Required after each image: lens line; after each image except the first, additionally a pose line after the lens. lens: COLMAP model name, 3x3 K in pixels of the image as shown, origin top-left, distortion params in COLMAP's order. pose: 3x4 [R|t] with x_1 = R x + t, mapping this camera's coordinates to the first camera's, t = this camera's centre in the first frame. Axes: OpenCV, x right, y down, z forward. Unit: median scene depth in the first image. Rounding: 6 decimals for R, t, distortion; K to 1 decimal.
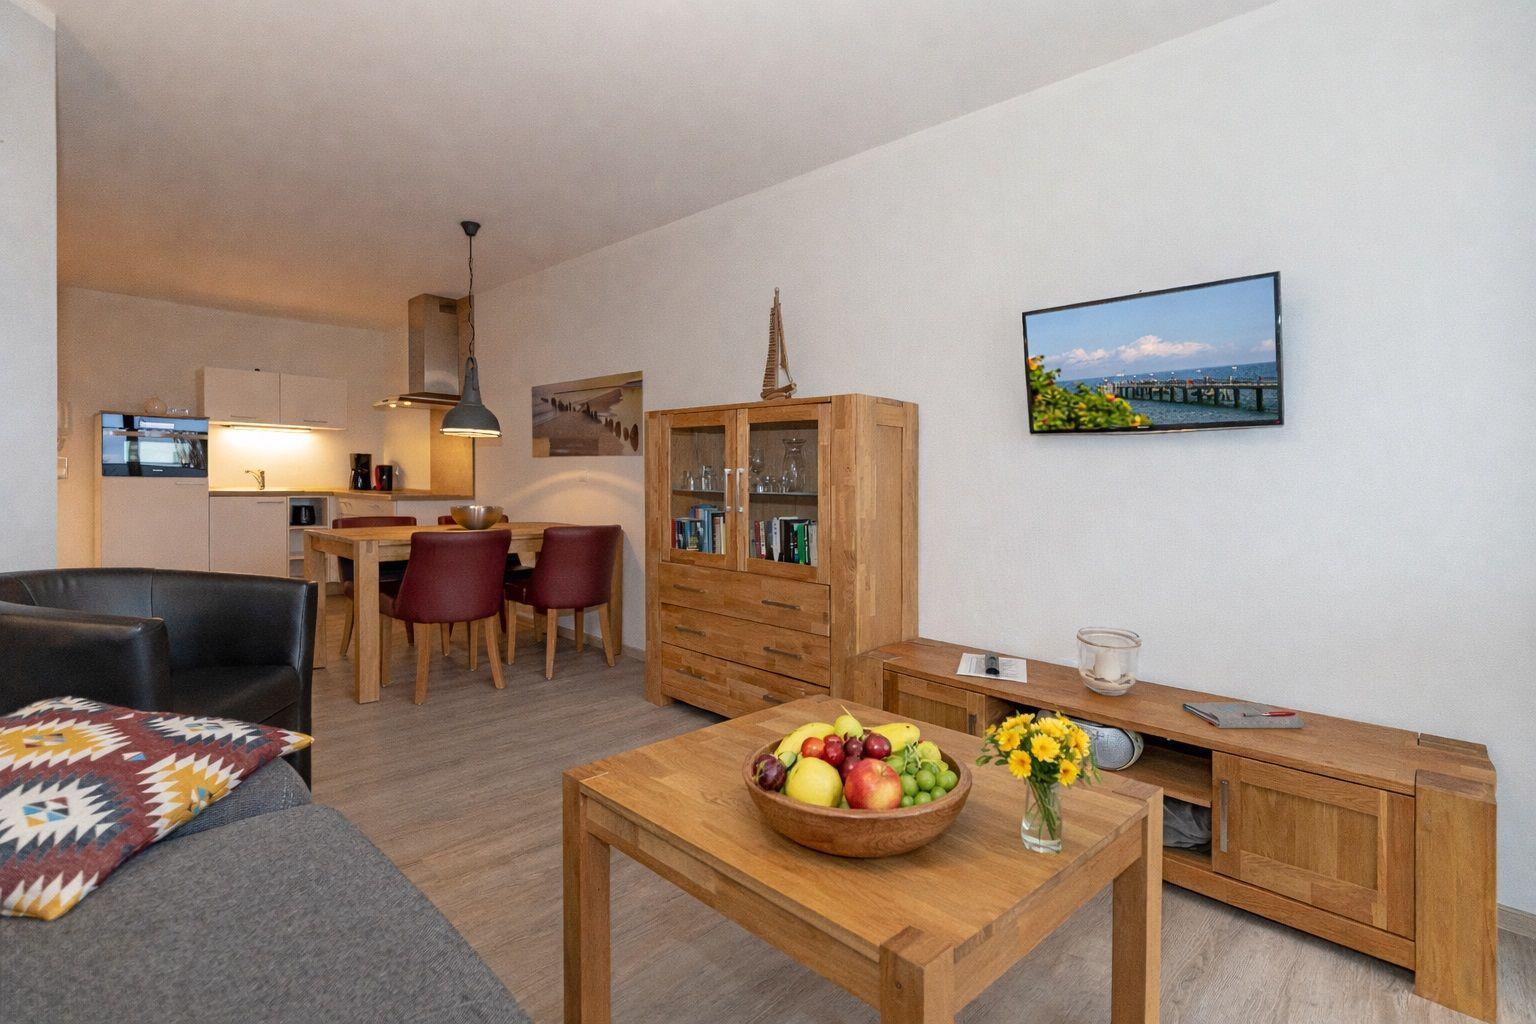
lens RADIAL K [[714.1, 0, 765.1], [0, 714.1, 475.2], [0, 0, 1]] dist [-0.000906, 0.000102]
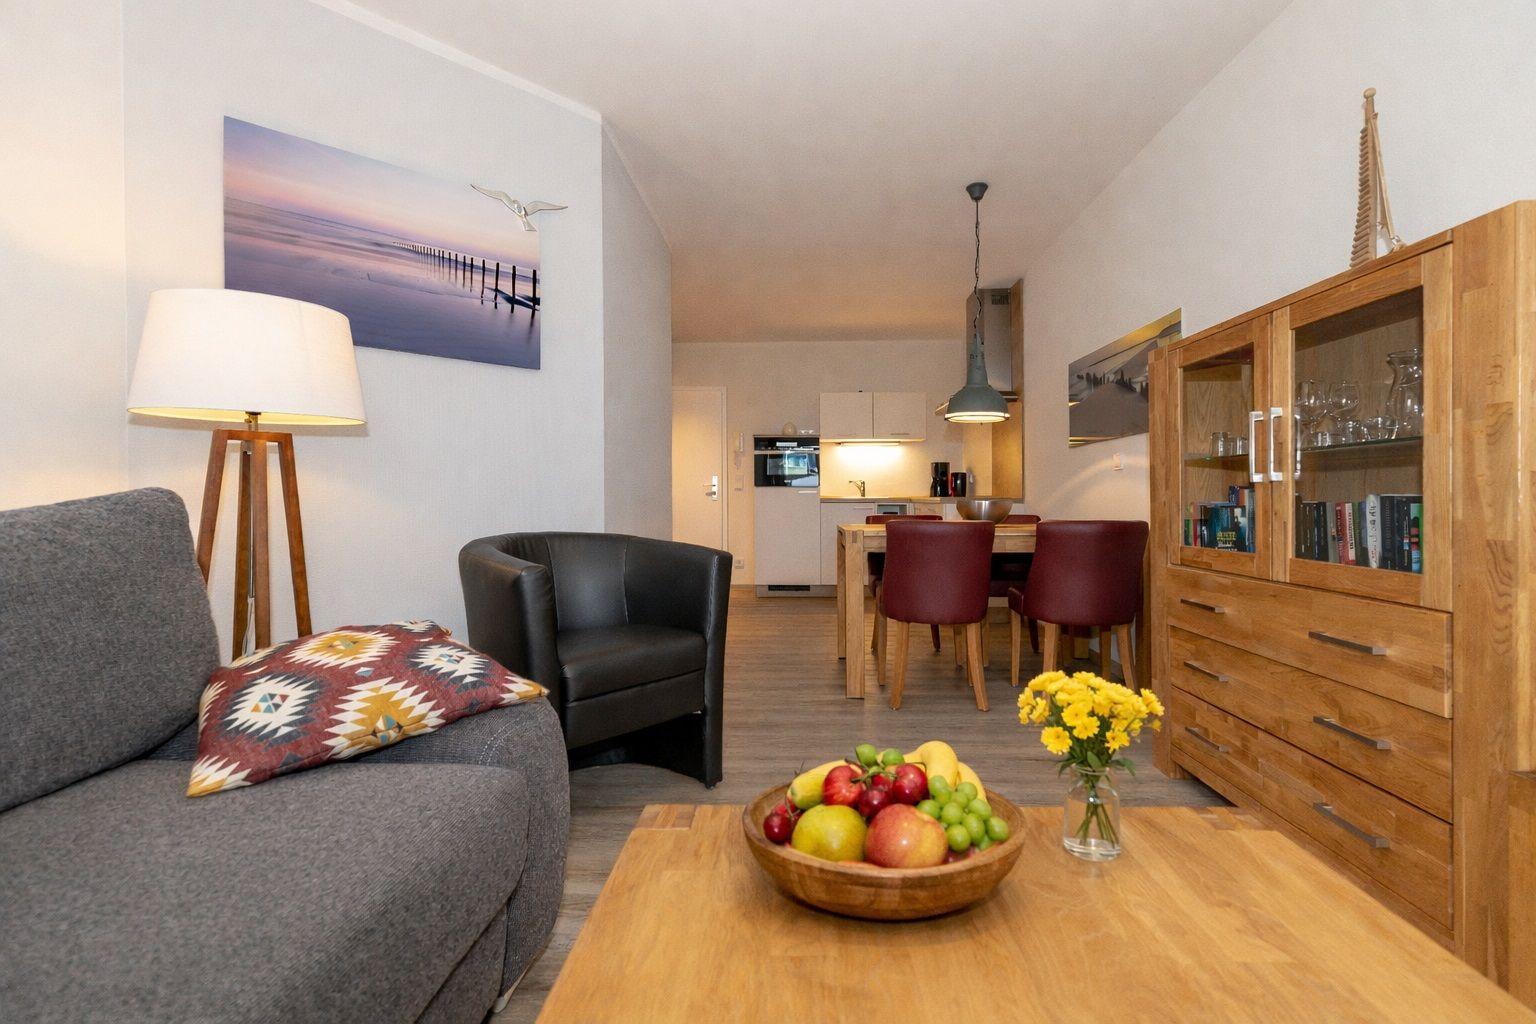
lens RADIAL K [[731.8, 0, 785.5], [0, 731.8, 496.7], [0, 0, 1]] dist [-0.000971, -0.000081]
pose [[0.687415, -0.016706, -0.726073, 0.082256], [0.015517, 0.999845, -0.008314, 0.041470], [0.726099, -0.005552, 0.687568, 0.189122]]
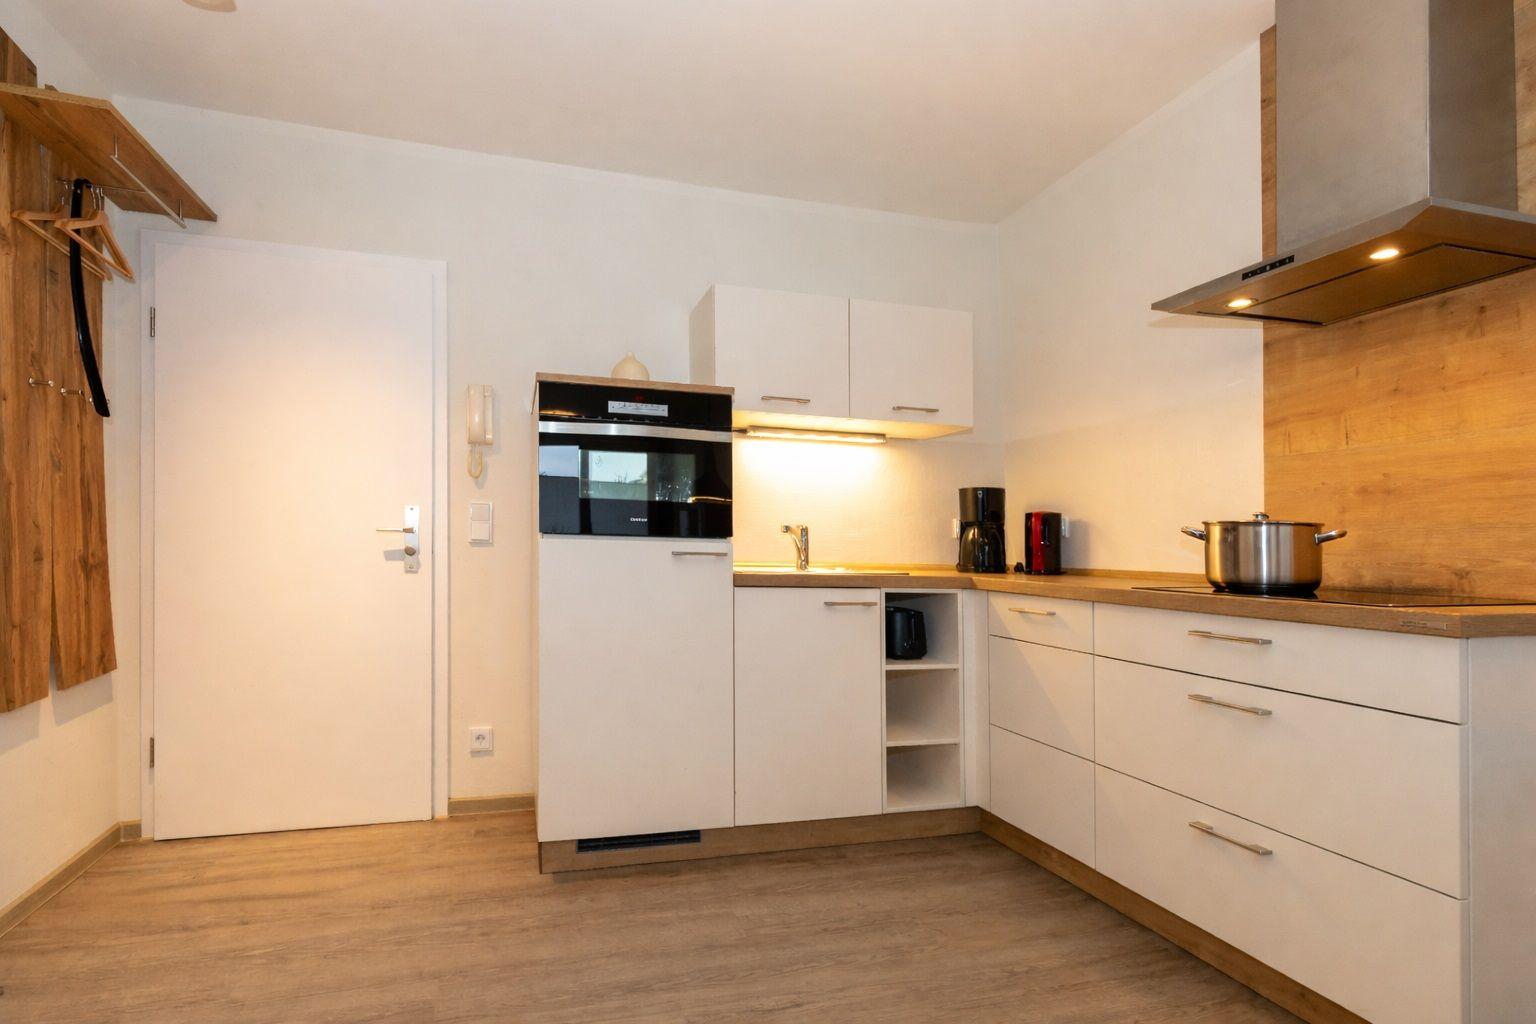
lens RADIAL K [[767.3, 0, 764.7], [0, 767.3, 550.2], [0, 0, 1]] dist [-0.000582, -0.000040]
pose [[0.868703, -0.005251, -0.495305, -0.785487], [0.003140, 0.999982, -0.005095, 0.015980], [0.495323, 0.002871, 0.868704, 0.908705]]
